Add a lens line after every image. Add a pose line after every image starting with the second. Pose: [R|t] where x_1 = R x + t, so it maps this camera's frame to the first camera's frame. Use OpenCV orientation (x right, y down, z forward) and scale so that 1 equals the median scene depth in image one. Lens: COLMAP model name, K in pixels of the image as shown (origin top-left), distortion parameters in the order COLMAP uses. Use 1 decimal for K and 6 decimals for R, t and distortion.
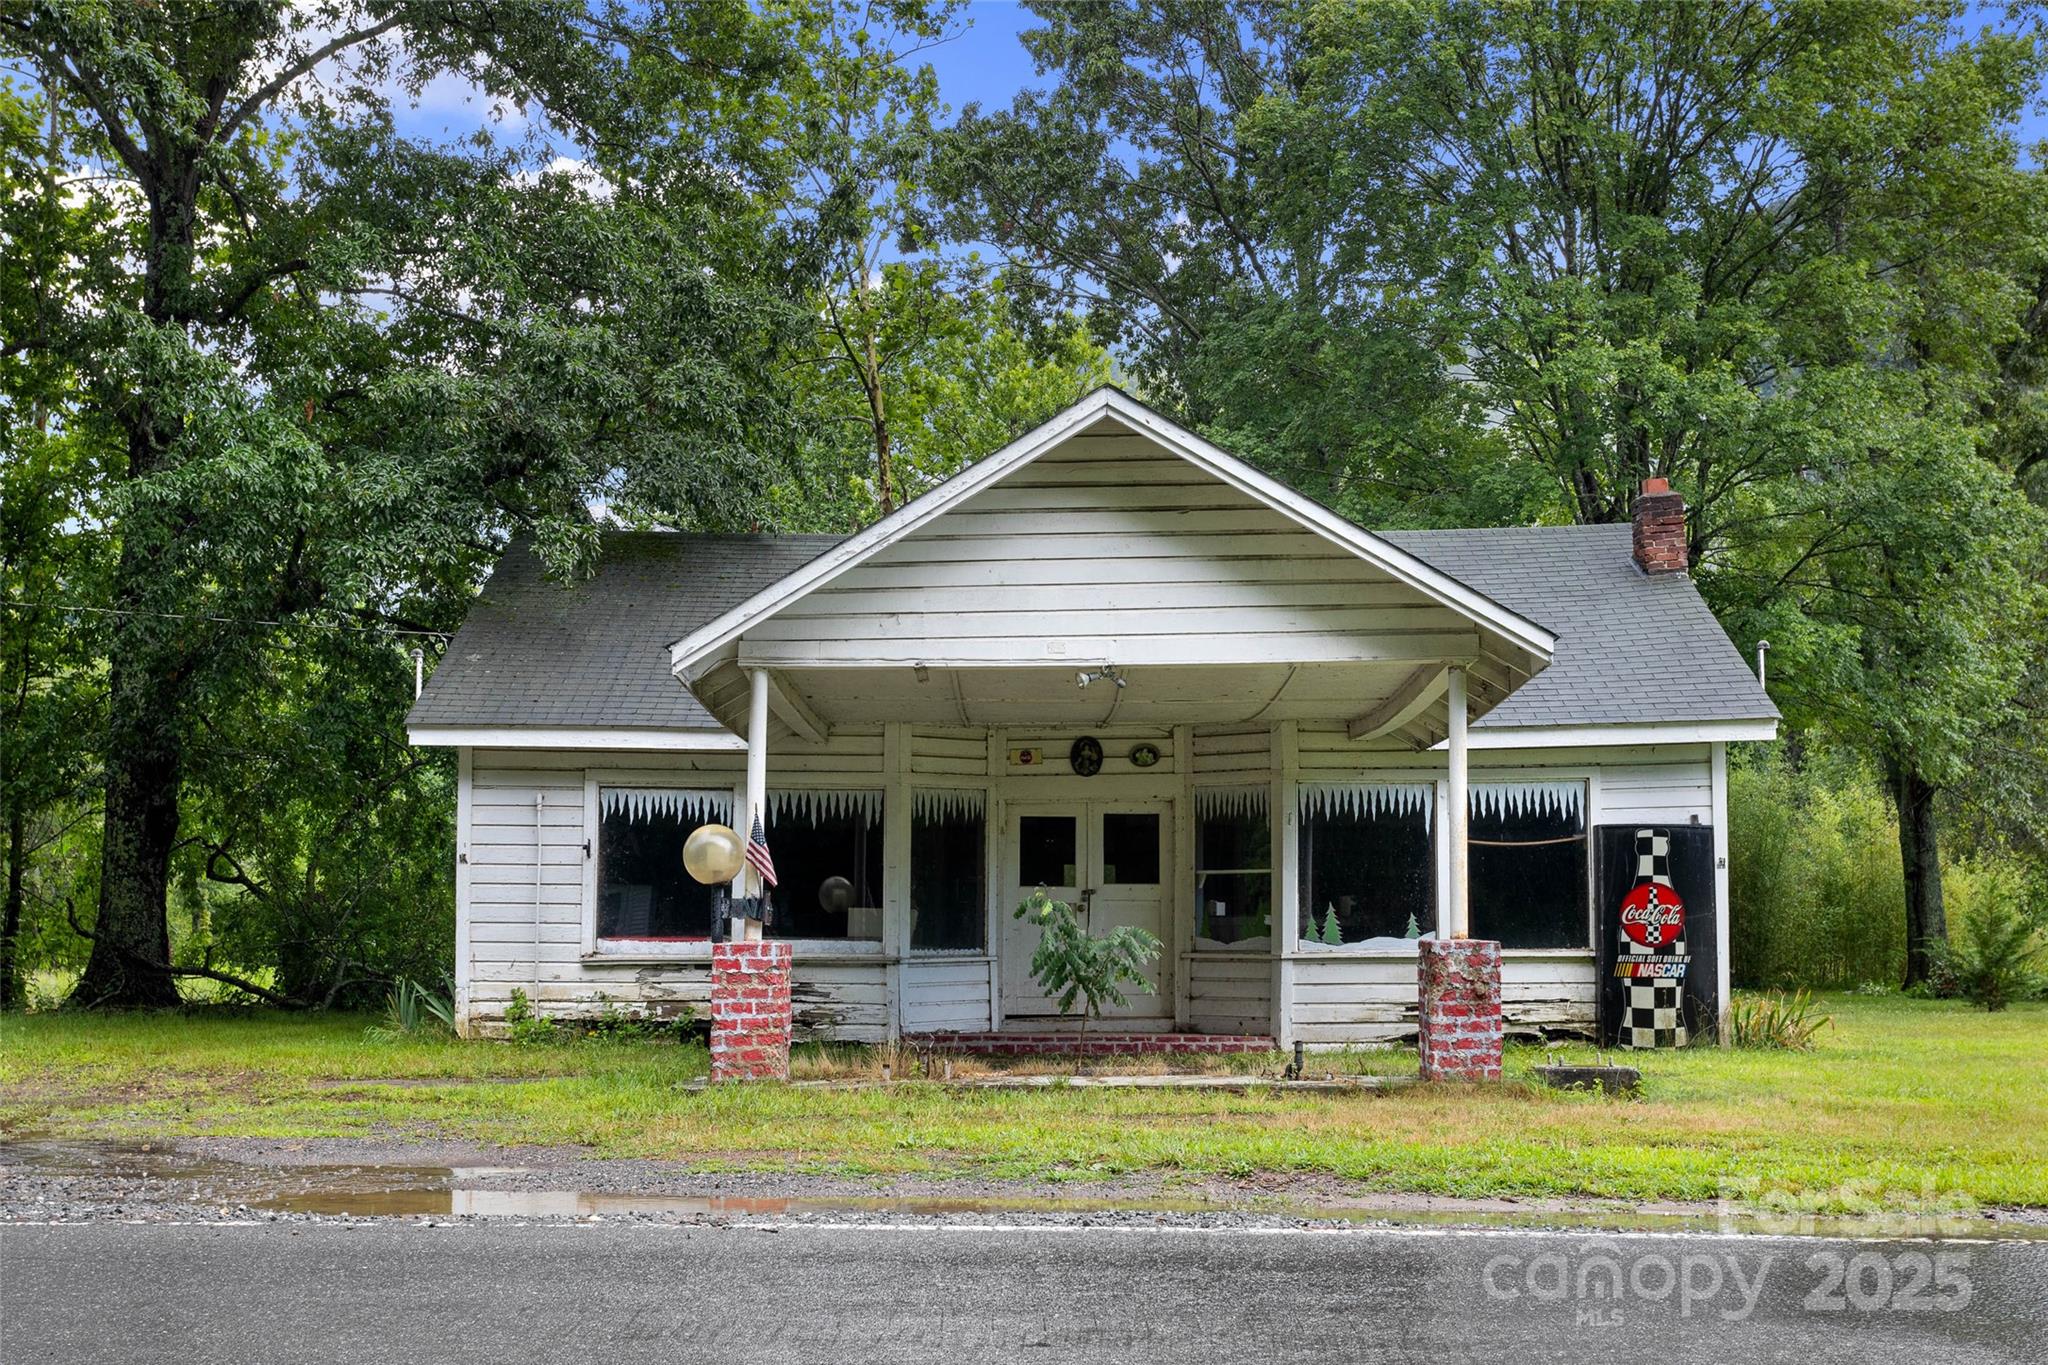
lens RADIAL K [[2244.1, 0, 1027.2], [0, 2244.1, 663.2], [0, 0, 1]] dist [-0.002058, 0.000000]
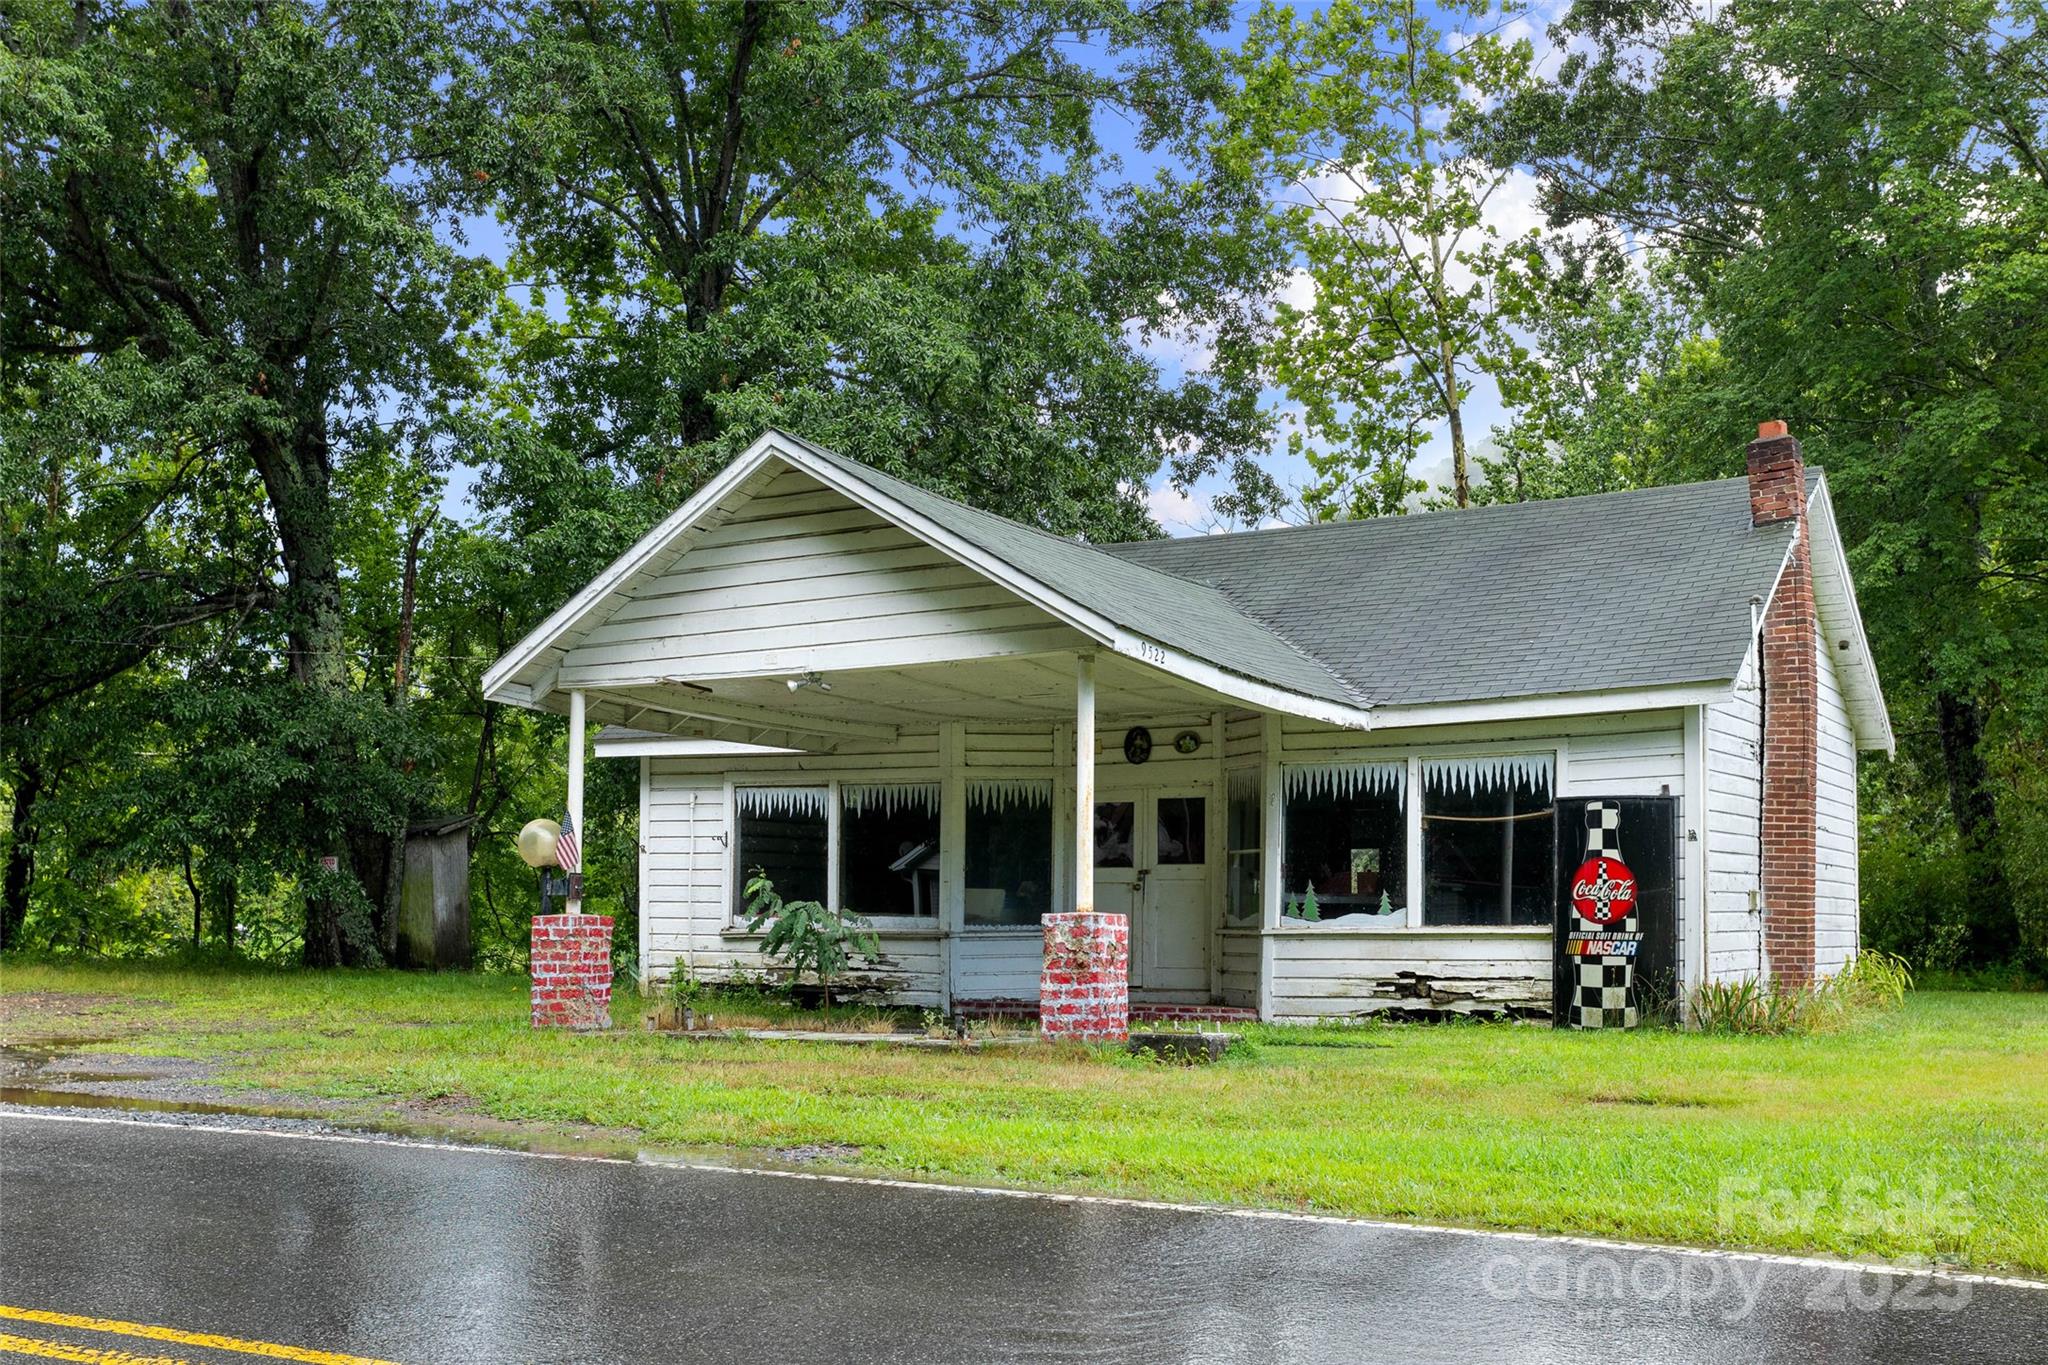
lens RADIAL K [[2244.1, 0, 1026.0], [0, 2244.1, 702.2], [0, 0, 1]] dist [-0.002058, 0.000000]
pose [[0.877459, -0.045274, -0.477511, 0.517652], [0.055947, 0.998401, 0.008146, 0.009949], [0.476378, -0.033863, 0.878588, 0.040011]]
